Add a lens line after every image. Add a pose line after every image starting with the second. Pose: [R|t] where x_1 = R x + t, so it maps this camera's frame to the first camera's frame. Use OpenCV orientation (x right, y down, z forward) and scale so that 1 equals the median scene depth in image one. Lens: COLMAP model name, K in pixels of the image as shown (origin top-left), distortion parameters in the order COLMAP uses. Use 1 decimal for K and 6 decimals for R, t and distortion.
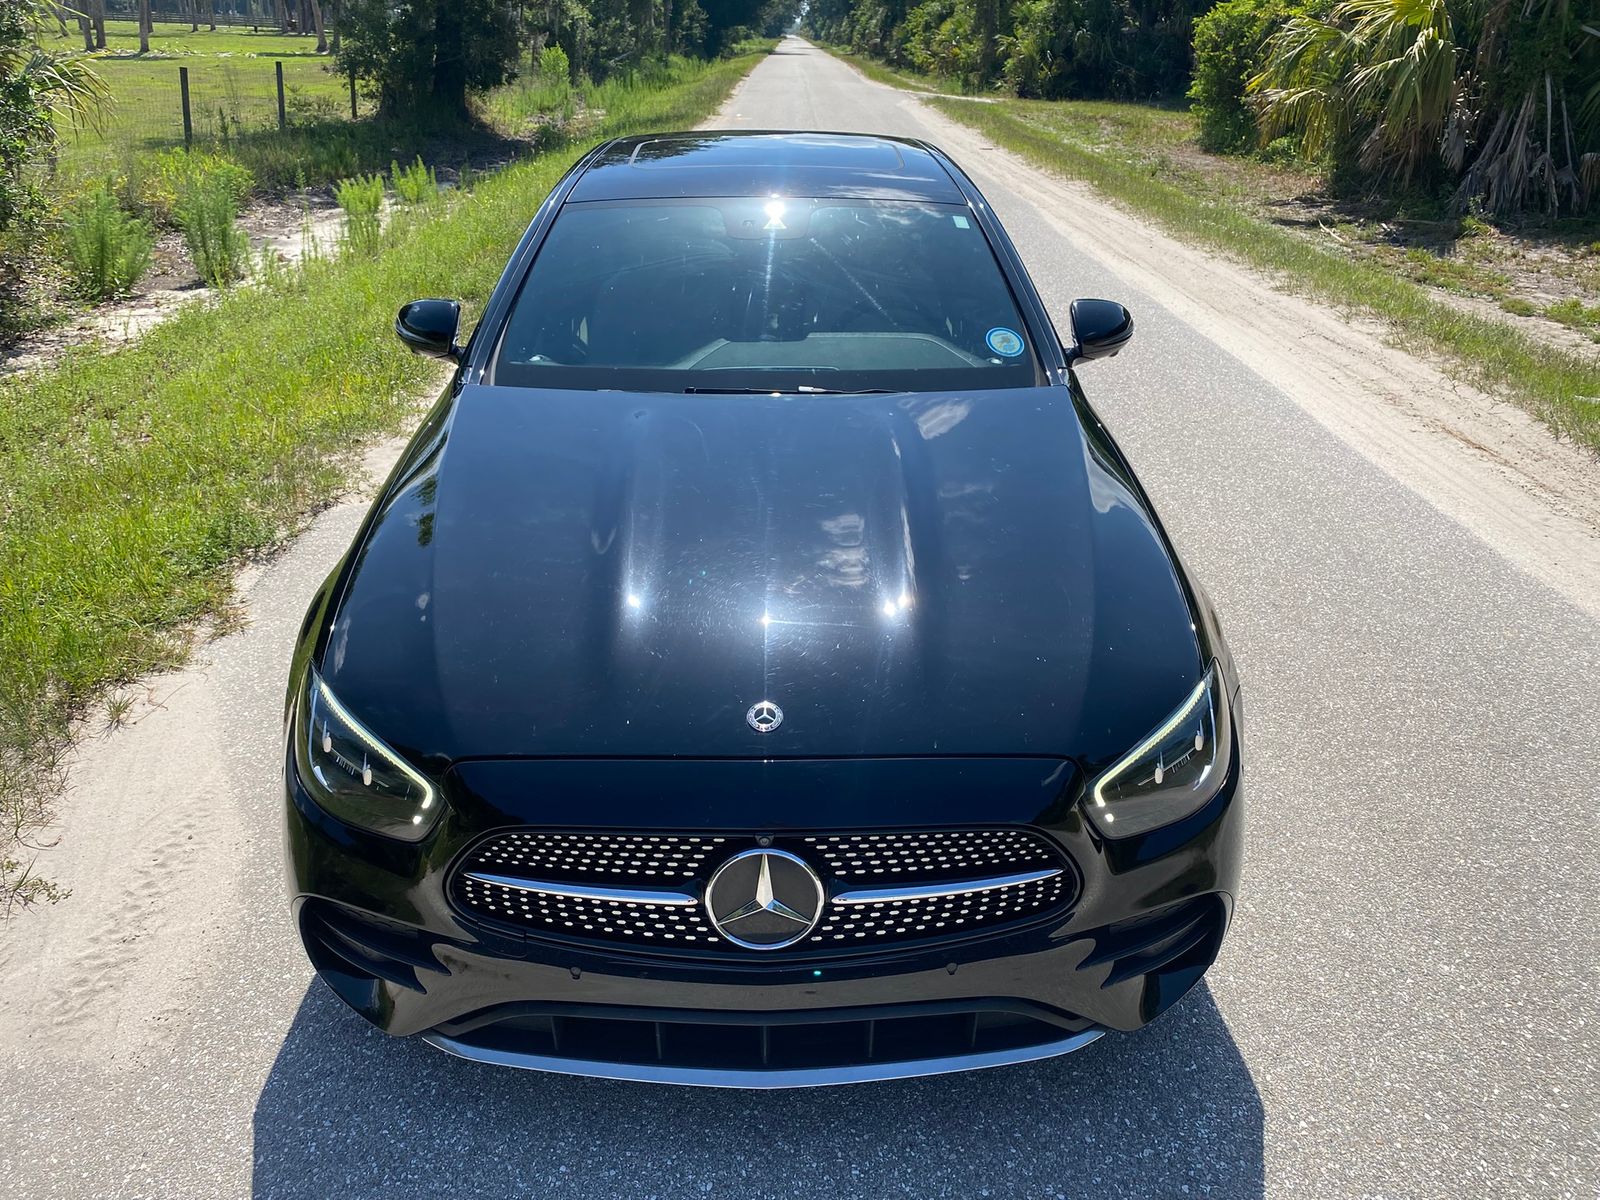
lens RADIAL K [[1215.5, 0, 798.0], [0, 1215.5, 590.9], [0, 0, 1]] dist [0.029160, -0.030564]
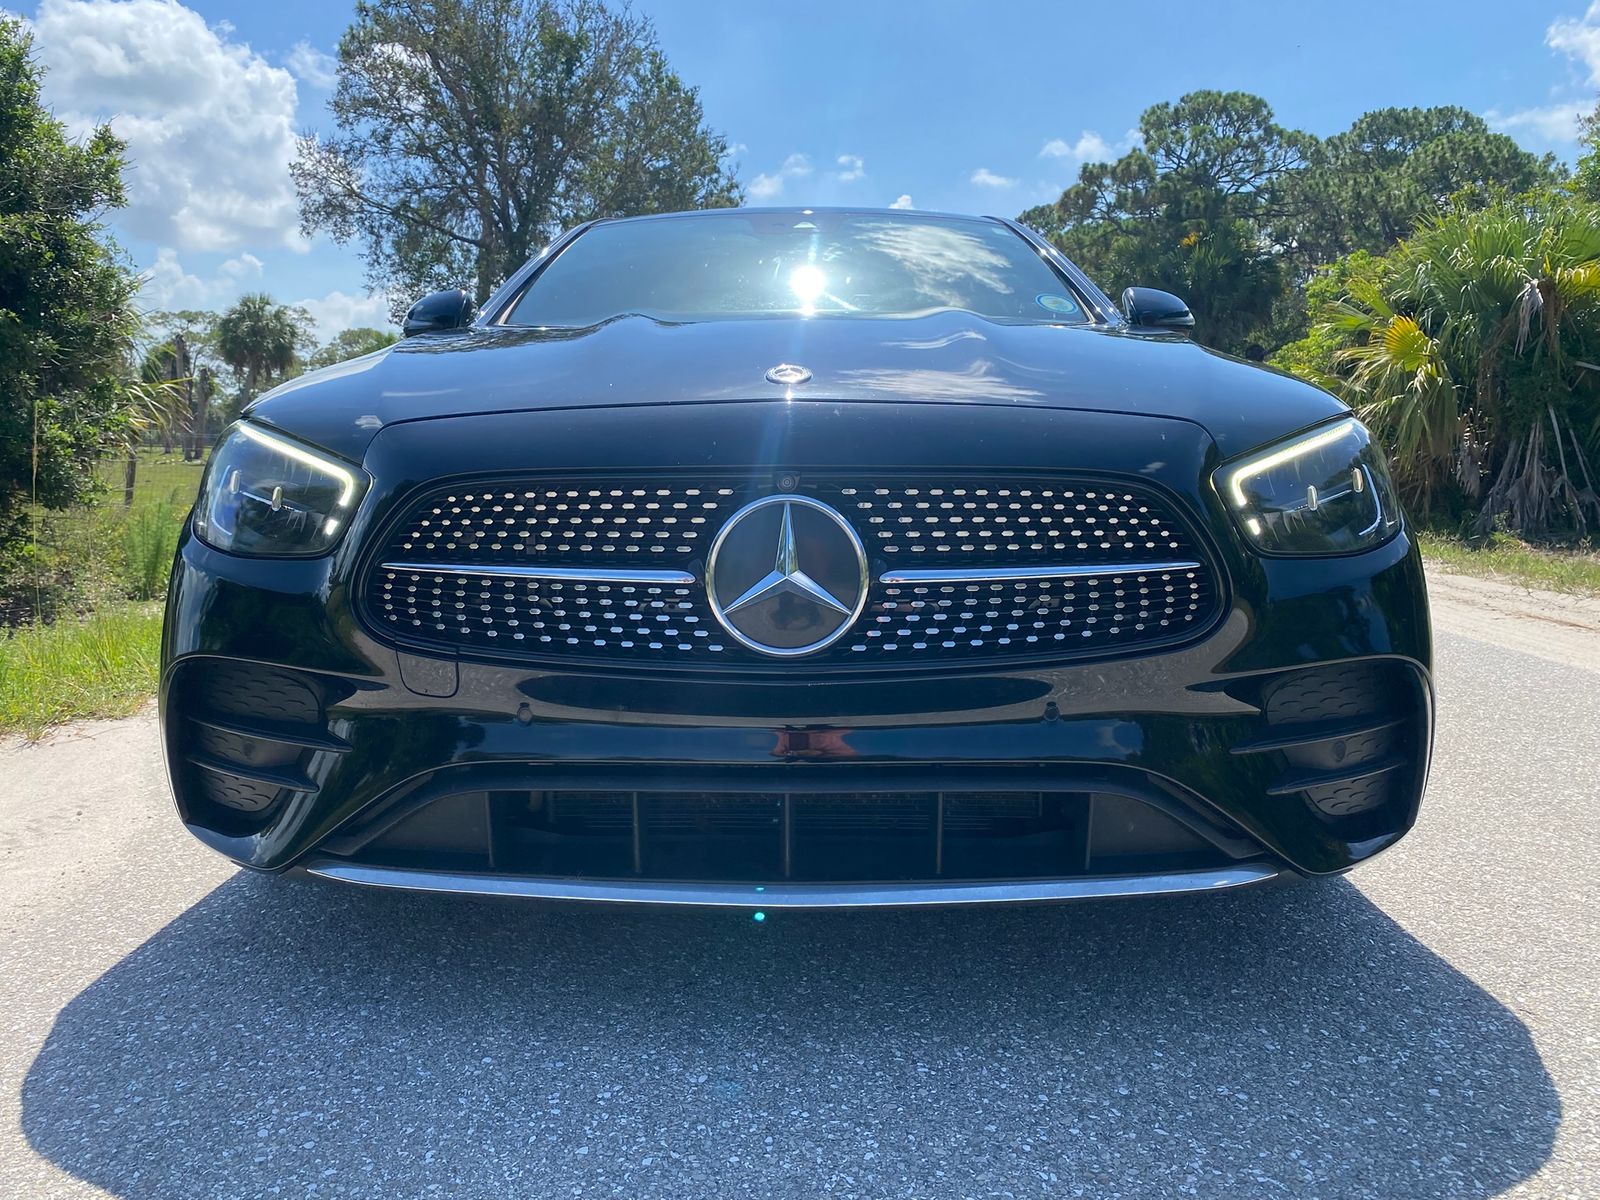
lens RADIAL K [[1215.5, 0, 783.3], [0, 1215.5, 596.4], [0, 0, 1]] dist [0.029160, -0.030564]
pose [[0.999287, -0.005232, -0.037395, -0.002516], [-0.006695, 0.950116, -0.311824, 0.427474], [0.037161, 0.311852, 0.949404, 0.279051]]
